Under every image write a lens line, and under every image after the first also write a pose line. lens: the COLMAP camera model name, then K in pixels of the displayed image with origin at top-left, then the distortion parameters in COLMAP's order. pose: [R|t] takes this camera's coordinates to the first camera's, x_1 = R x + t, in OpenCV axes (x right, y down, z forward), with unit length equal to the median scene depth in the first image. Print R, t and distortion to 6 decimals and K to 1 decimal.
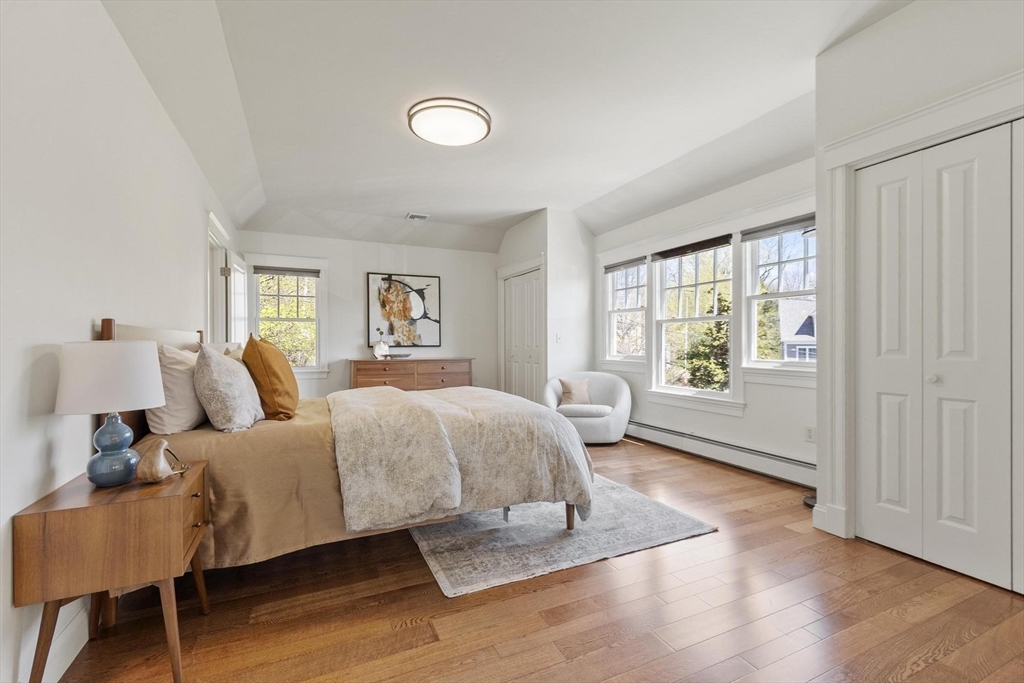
lens RADIAL K [[442.8, 0, 512.0], [0, 442.8, 341.5], [0, 0, 1]] dist [-0.015894, -0.000222]
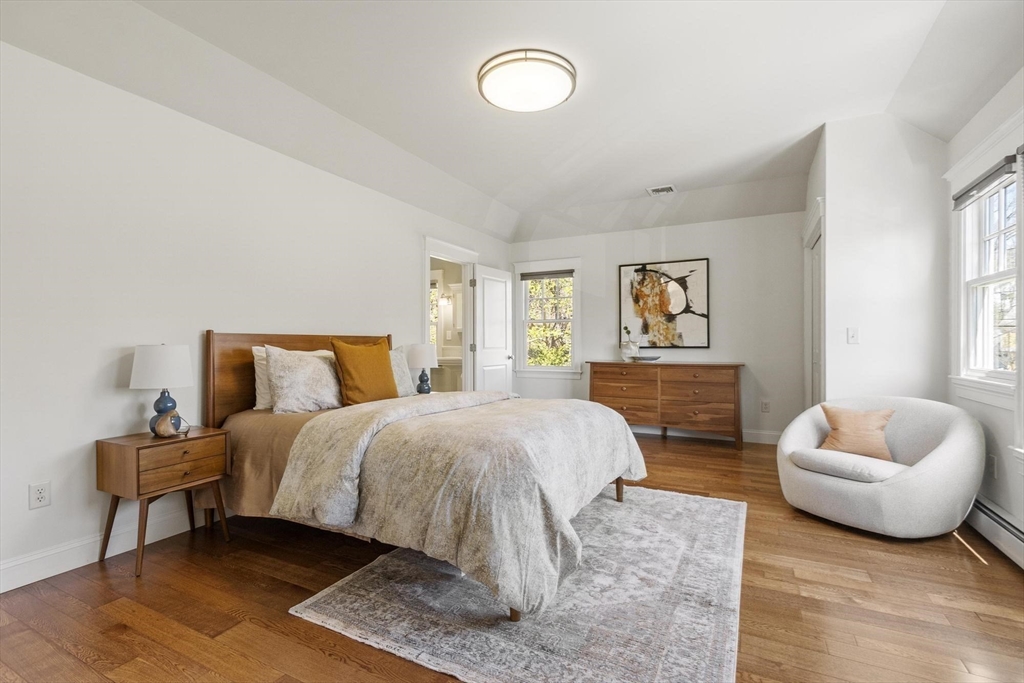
lens RADIAL K [[470.1, 0, 512.0], [0, 470.1, 341.5], [0, 0, 1]] dist [-0.001432, -0.000068]
pose [[0.610579, -0.001407, -0.791954, 0.299882], [0.004146, 0.999990, 0.001420, -0.002696], [0.791944, -0.004150, 0.610579, 0.236545]]
